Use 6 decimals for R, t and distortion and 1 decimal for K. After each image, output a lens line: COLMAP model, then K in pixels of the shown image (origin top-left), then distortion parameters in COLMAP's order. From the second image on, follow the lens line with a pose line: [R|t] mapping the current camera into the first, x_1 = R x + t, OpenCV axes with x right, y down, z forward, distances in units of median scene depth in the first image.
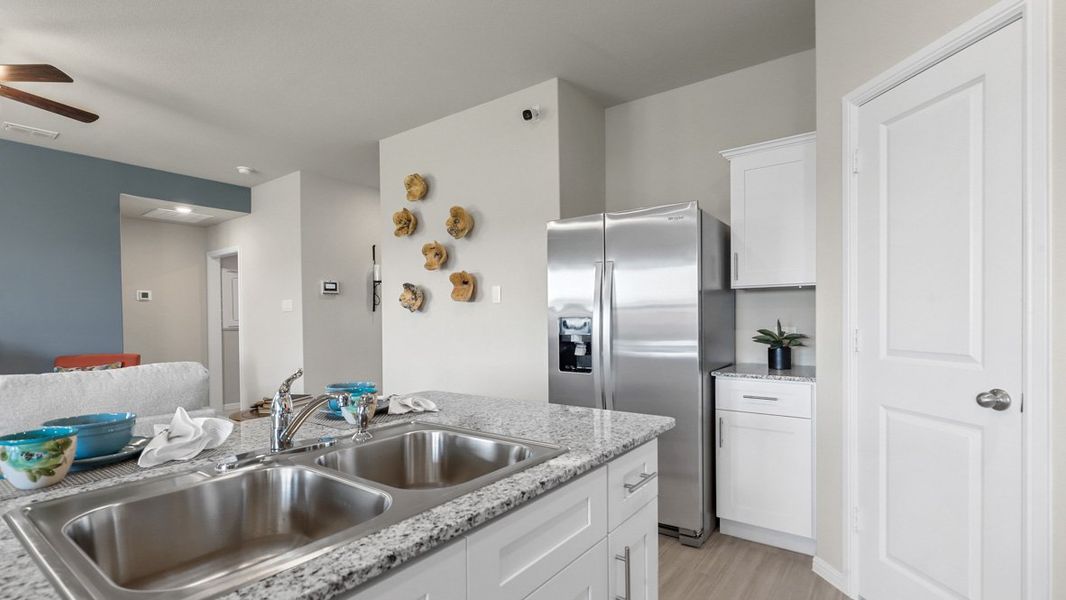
lens RADIAL K [[483.8, 0, 535.2], [0, 483.8, 321.7], [0, 0, 1]] dist [0.000285, -0.001399]
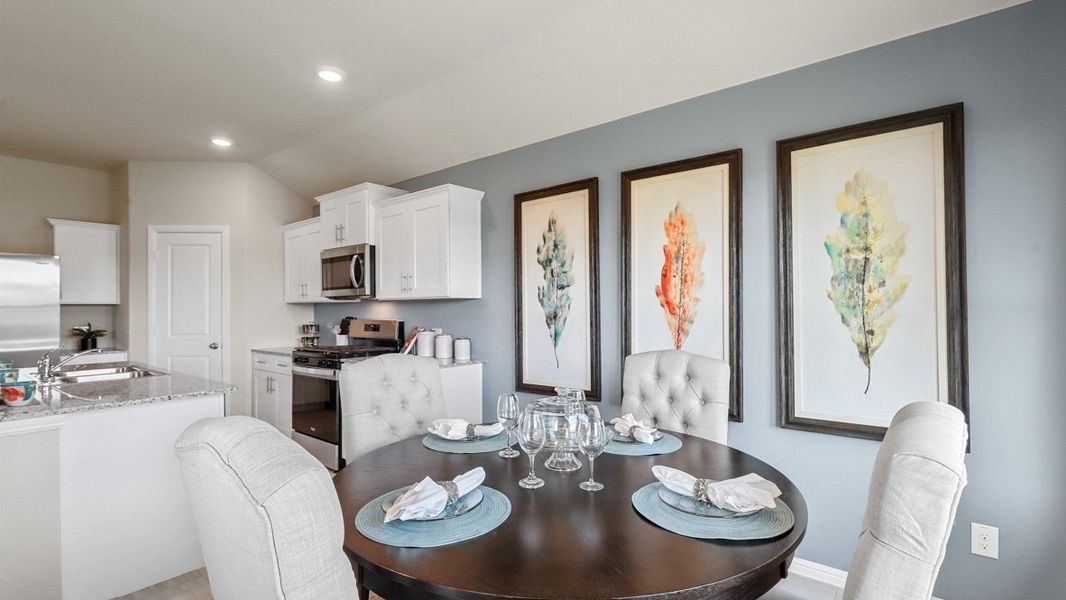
lens RADIAL K [[483.8, 0, 537.4], [0, 483.8, 308.0], [0, 0, 1]] dist [0.000285, -0.001399]
pose [[0.048161, 0.010035, 0.998789, -0.936855], [0.011573, 0.999877, -0.010604, -0.015068], [-0.998773, 0.012070, 0.048039, -0.571248]]
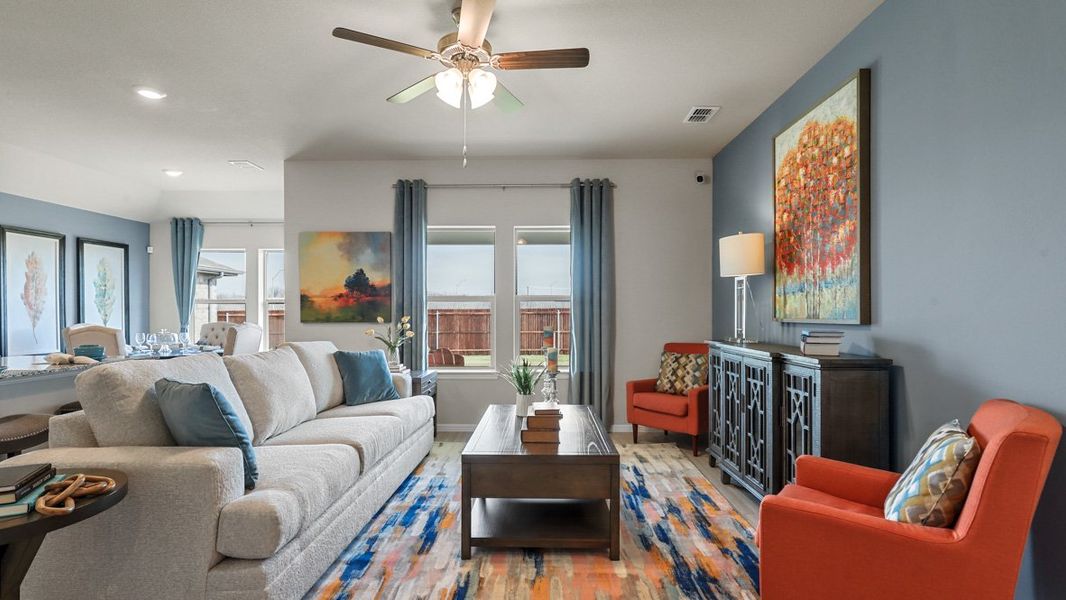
lens RADIAL K [[483.8, 0, 533.6], [0, 483.8, 309.8], [0, 0, 1]] dist [0.000285, -0.001399]
pose [[-0.811383, 0.012827, -0.584374, -0.536490], [0.007582, 0.999906, 0.011422, -0.013504], [0.584465, 0.004837, -0.811404, 1.347924]]
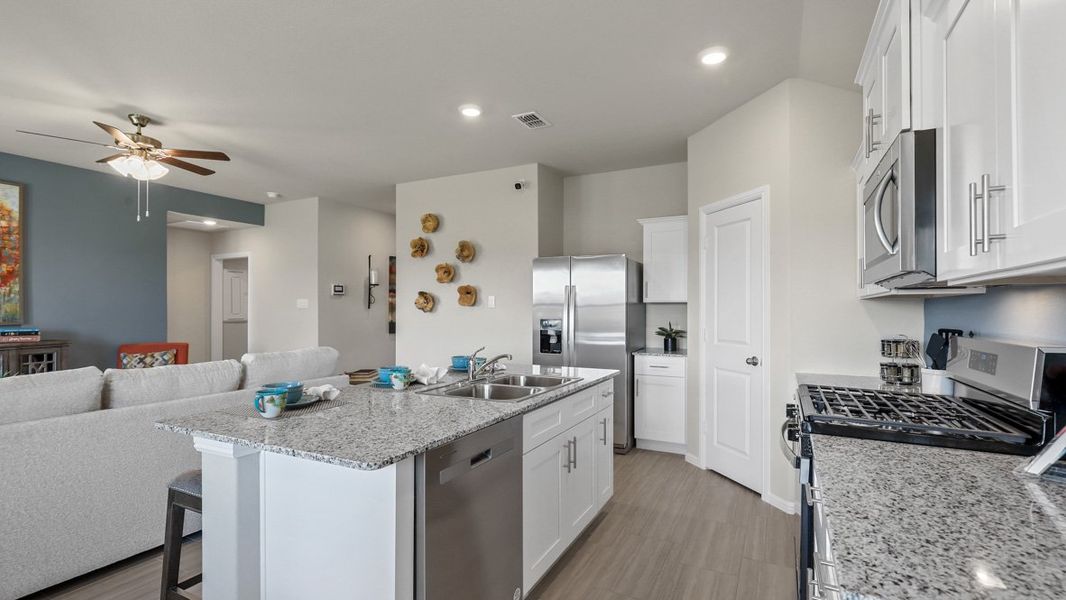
lens RADIAL K [[483.8, 0, 532.8], [0, 483.8, 304.6], [0, 0, 1]] dist [0.000285, -0.001399]
pose [[0.986999, 0.012064, 0.160274, -0.191839], [-0.009659, 0.999829, -0.015774, -0.025767], [-0.160437, 0.014020, 0.986947, -0.469360]]
